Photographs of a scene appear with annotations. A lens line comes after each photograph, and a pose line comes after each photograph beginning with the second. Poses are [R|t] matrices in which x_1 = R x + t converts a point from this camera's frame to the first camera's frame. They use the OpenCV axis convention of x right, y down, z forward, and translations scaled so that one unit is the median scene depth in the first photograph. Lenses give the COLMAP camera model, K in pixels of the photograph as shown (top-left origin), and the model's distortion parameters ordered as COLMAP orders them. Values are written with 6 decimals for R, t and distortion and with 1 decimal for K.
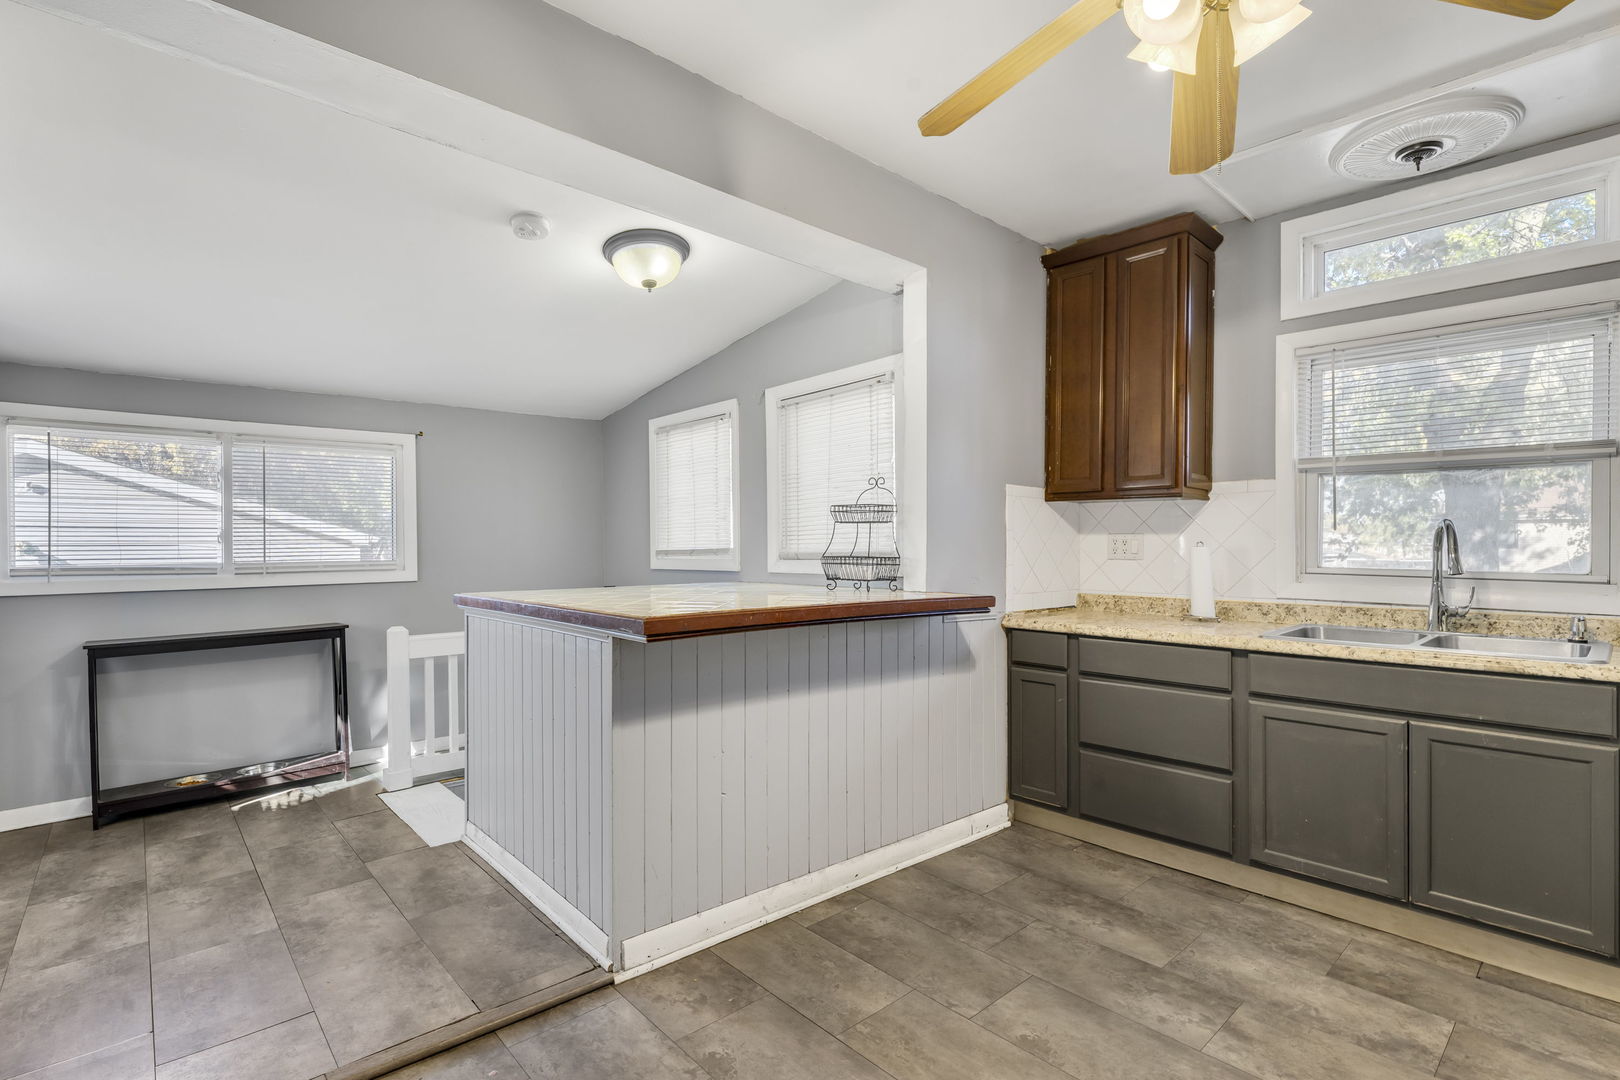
lens RADIAL K [[765.4, 0, 805.3], [0, 765.4, 550.5], [0, 0, 1]] dist [0.000225, -0.000301]
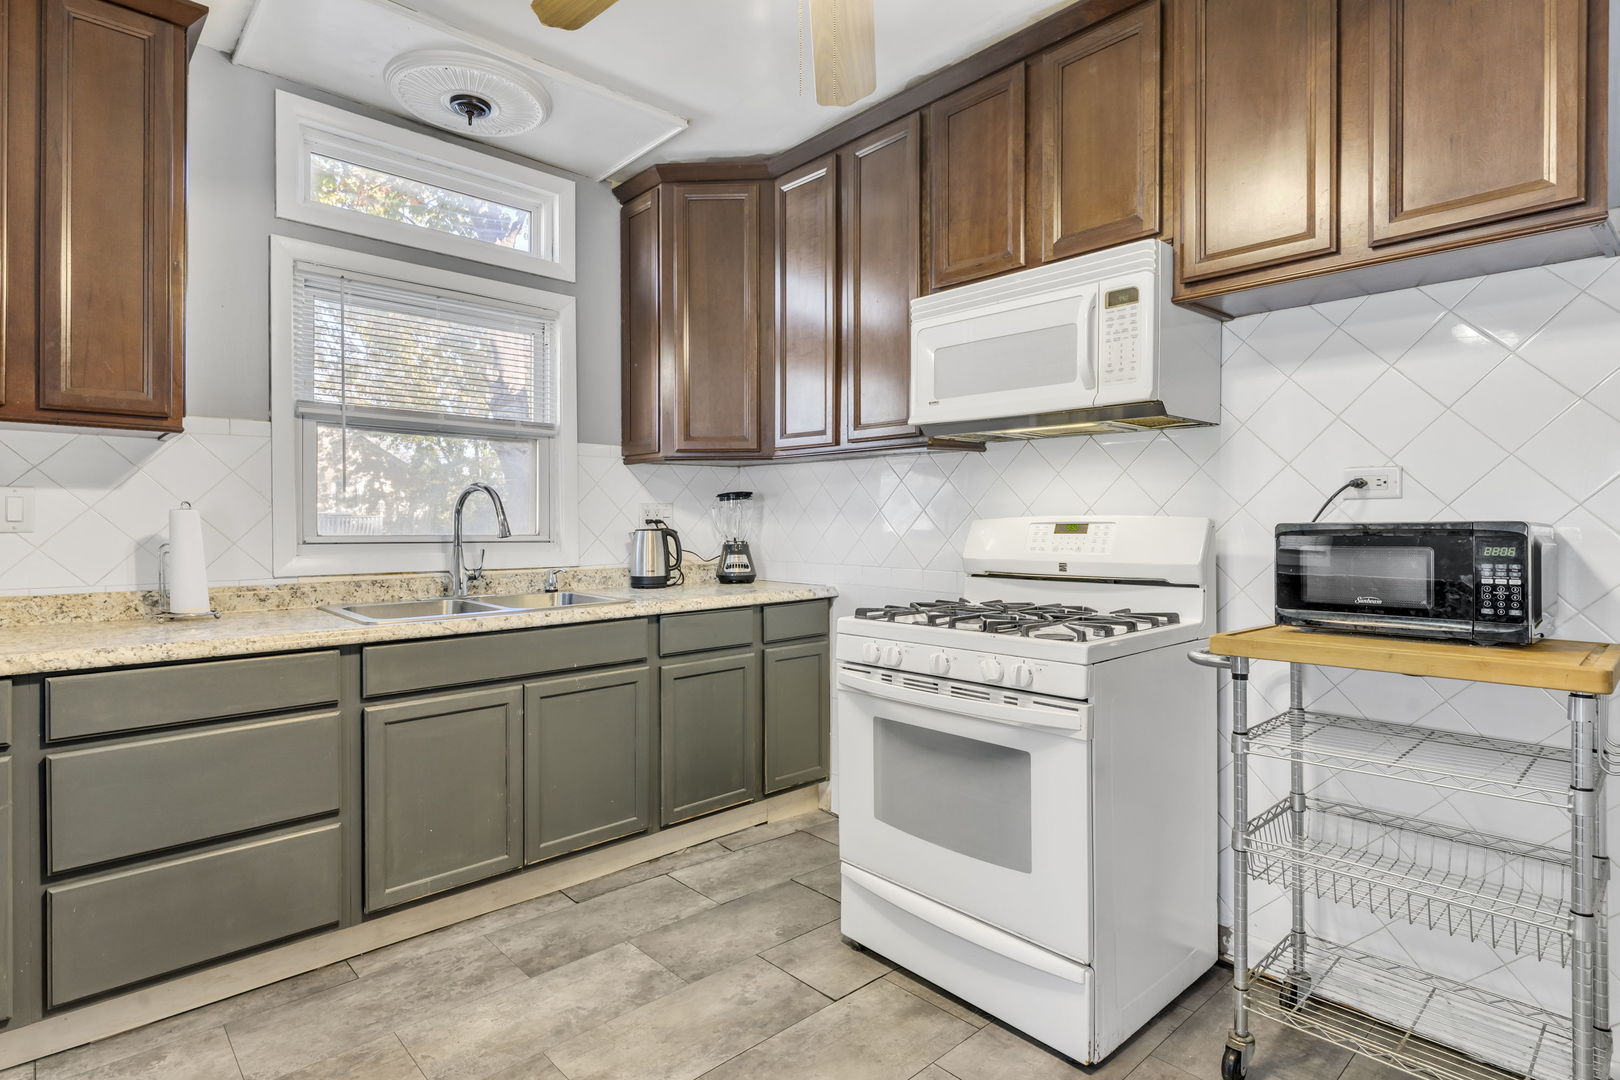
lens RADIAL K [[828.2, 0, 805.4], [0, 828.2, 523.5], [0, 0, 1]] dist [-0.006577, 0.000650]
pose [[-0.007119, -0.005149, 0.999961, -0.247747], [0.008347, 0.999952, 0.005209, 0.009790], [-0.999940, 0.008384, -0.007076, 0.552269]]
